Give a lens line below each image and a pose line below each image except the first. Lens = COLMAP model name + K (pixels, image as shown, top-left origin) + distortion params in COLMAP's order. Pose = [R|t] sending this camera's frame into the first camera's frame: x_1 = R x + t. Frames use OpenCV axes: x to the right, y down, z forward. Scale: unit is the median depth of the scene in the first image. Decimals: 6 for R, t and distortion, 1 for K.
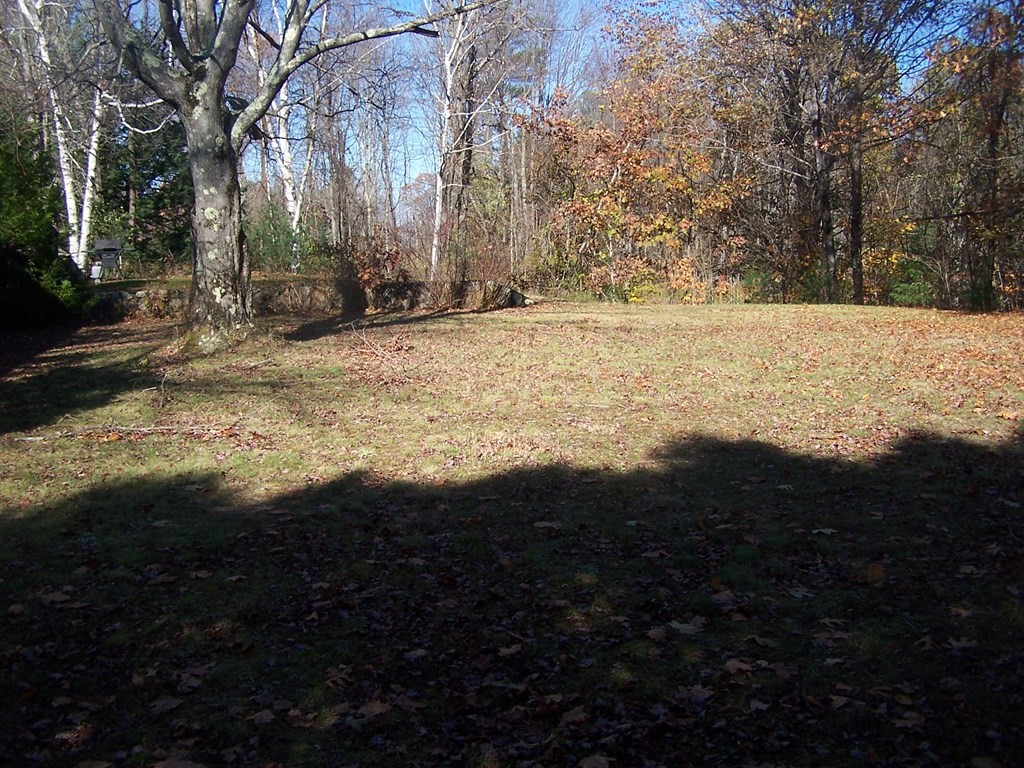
lens RADIAL K [[1126.4, 0, 512.0], [0, 1126.4, 384.0], [0, 0, 1]] dist [-0.202342, 0.337918]
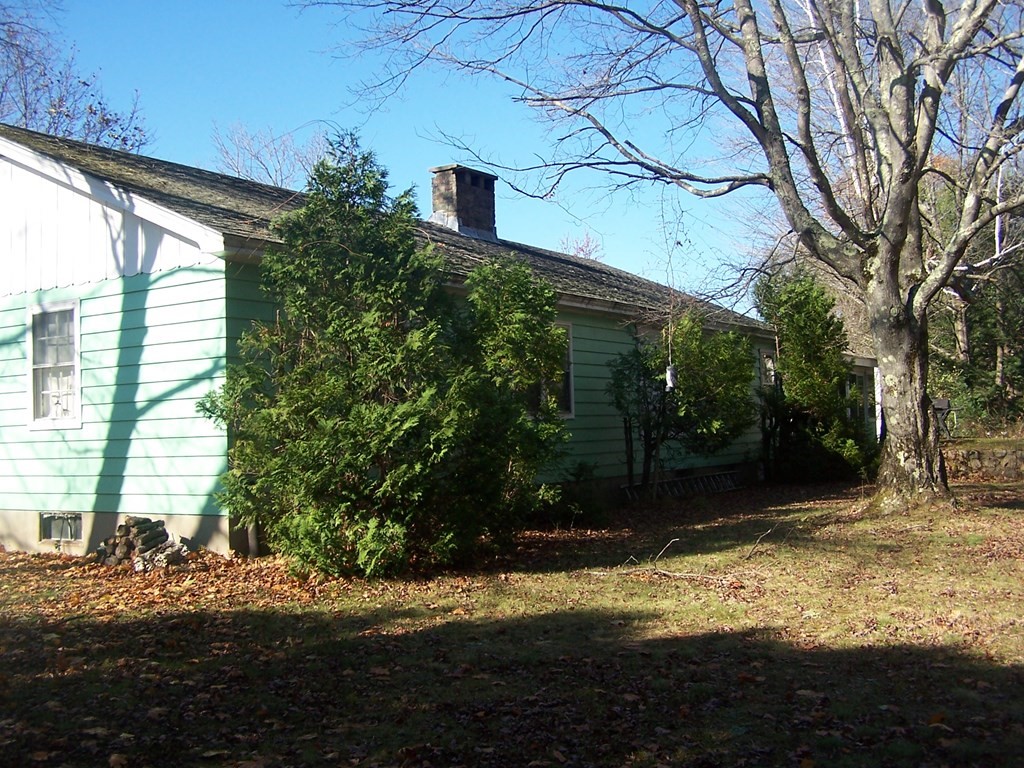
lens RADIAL K [[1126.4, 0, 512.0], [0, 1126.4, 384.0], [0, 0, 1]] dist [-0.202342, 0.337918]
pose [[0.686726, -0.023650, -0.726532, 0.236674], [-0.078361, 0.991238, -0.106334, -0.012041], [0.722681, 0.129954, 0.678855, 0.037306]]
